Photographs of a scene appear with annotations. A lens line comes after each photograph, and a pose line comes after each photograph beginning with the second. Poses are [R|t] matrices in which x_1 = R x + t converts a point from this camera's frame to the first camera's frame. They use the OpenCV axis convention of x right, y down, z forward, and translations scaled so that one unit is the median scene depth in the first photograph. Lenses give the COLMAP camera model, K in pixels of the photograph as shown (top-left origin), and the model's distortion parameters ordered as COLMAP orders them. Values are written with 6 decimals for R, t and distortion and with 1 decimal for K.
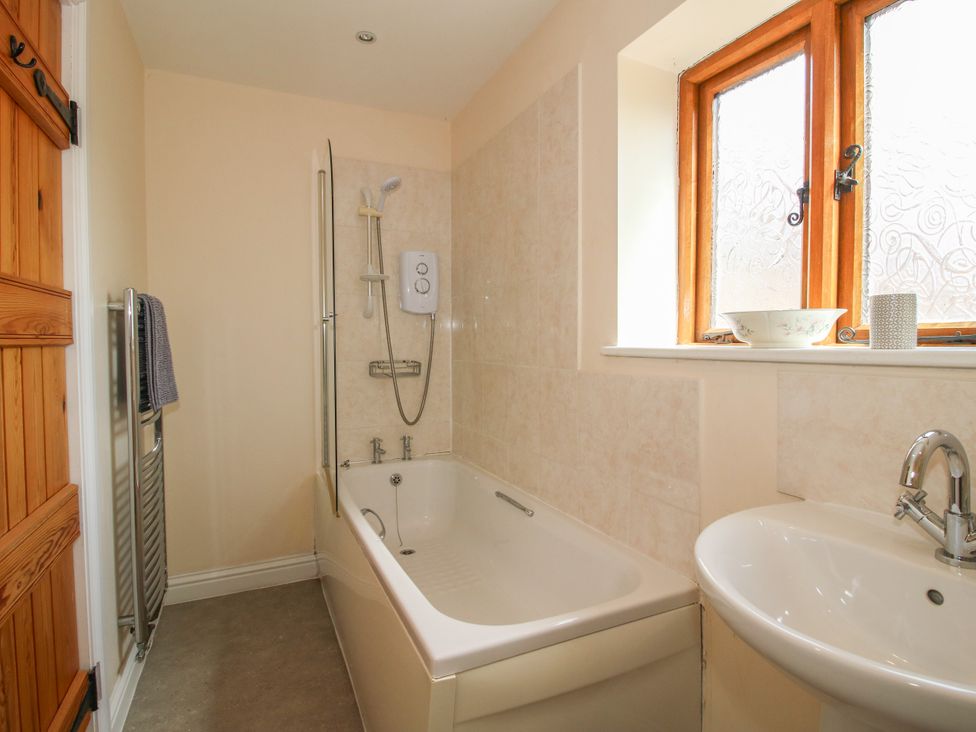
lens RADIAL K [[511.4, 0, 486.8], [0, 511.4, 358.2], [0, 0, 1]] dist [-0.001090, -0.012738]
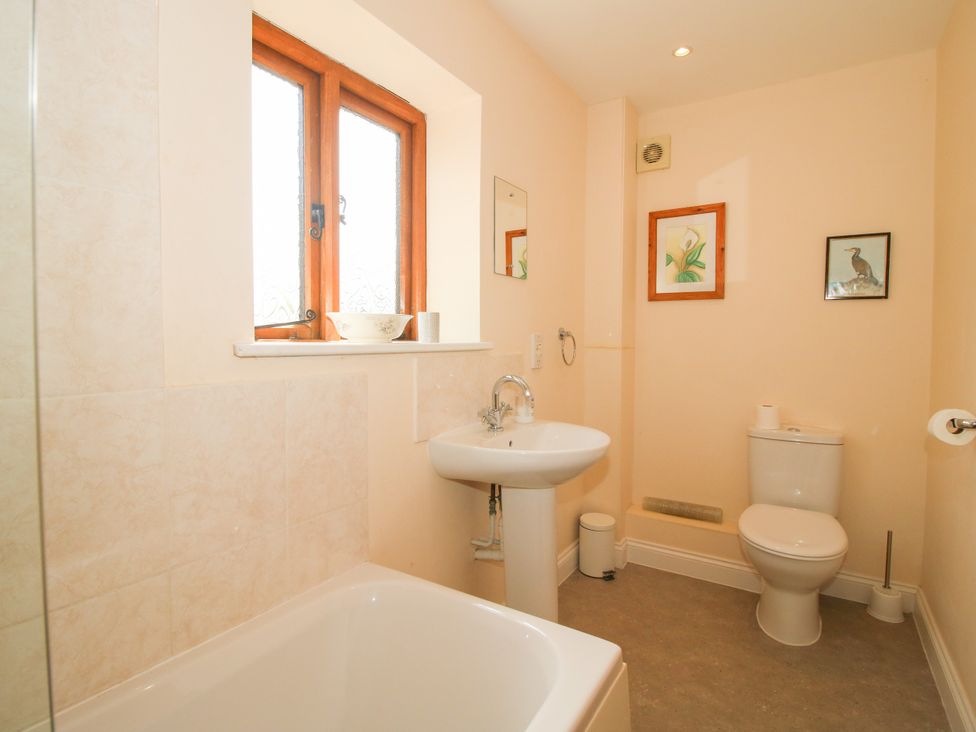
lens RADIAL K [[511.4, 0, 486.8], [0, 511.4, 358.2], [0, 0, 1]] dist [-0.001090, -0.012738]
pose [[-0.526389, -0.031895, 0.849645, -0.557488], [0.028587, 0.998067, 0.055178, -0.034946], [-0.849763, 0.053334, -0.524460, 1.194221]]
